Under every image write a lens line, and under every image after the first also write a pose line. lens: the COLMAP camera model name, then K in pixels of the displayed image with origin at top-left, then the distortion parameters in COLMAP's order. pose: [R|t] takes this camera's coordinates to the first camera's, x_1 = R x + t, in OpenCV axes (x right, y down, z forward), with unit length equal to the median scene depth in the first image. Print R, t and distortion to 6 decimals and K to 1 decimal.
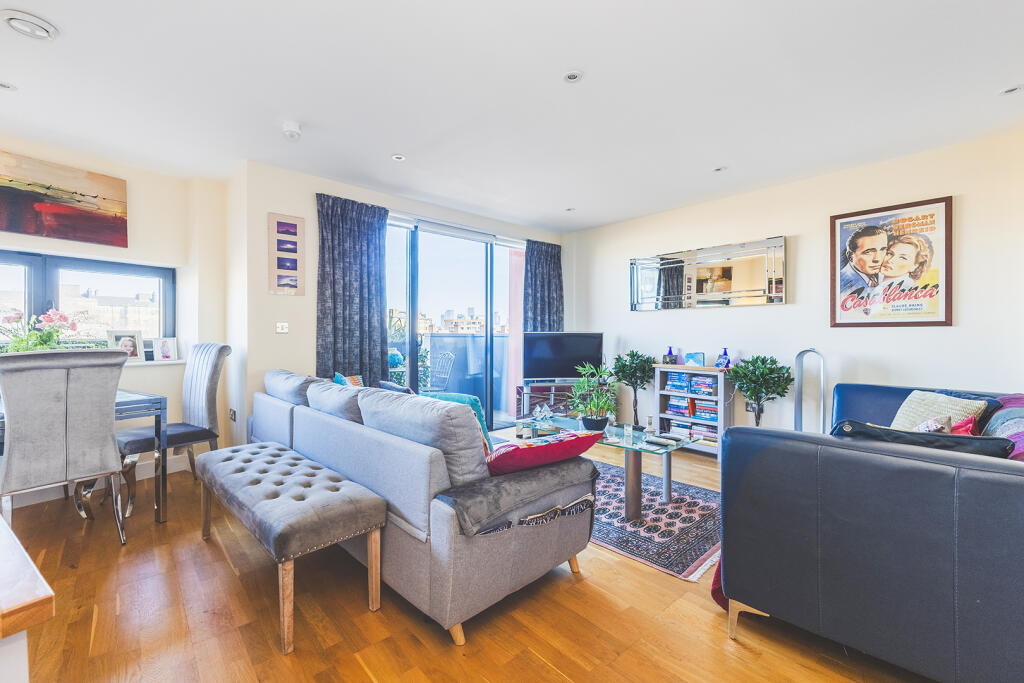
lens RADIAL K [[438.7, 0, 484.3], [0, 438.7, 344.2], [0, 0, 1]] dist [0.012307, -0.003560]
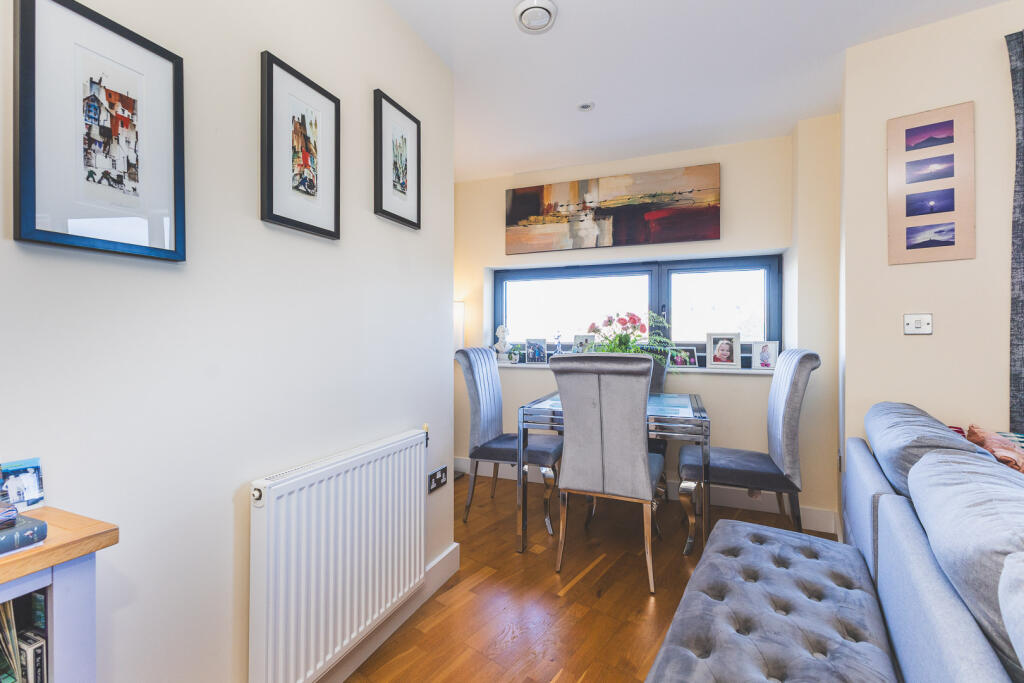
lens RADIAL K [[438.7, 0, 520.1], [0, 438.7, 333.6], [0, 0, 1]] dist [0.012307, -0.003560]
pose [[0.255316, -0.006775, -0.966834, -0.059510], [-0.022629, 0.999660, -0.012980, -0.008076], [0.966593, 0.025193, 0.255076, 0.373849]]
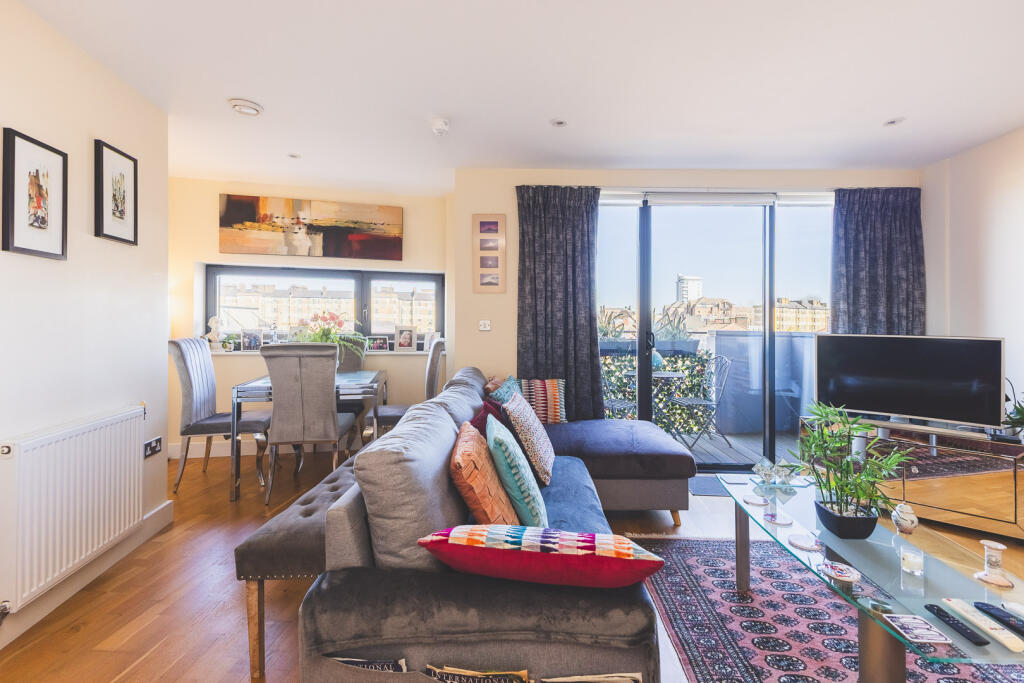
lens RADIAL K [[438.7, 0, 516.4], [0, 438.7, 328.7], [0, 0, 1]] dist [0.012307, -0.003560]
pose [[0.732042, 0.018112, -0.681019, 0.267577], [-0.028056, 0.999600, -0.003573, -0.027484], [0.680682, 0.021722, 0.732257, 0.294082]]
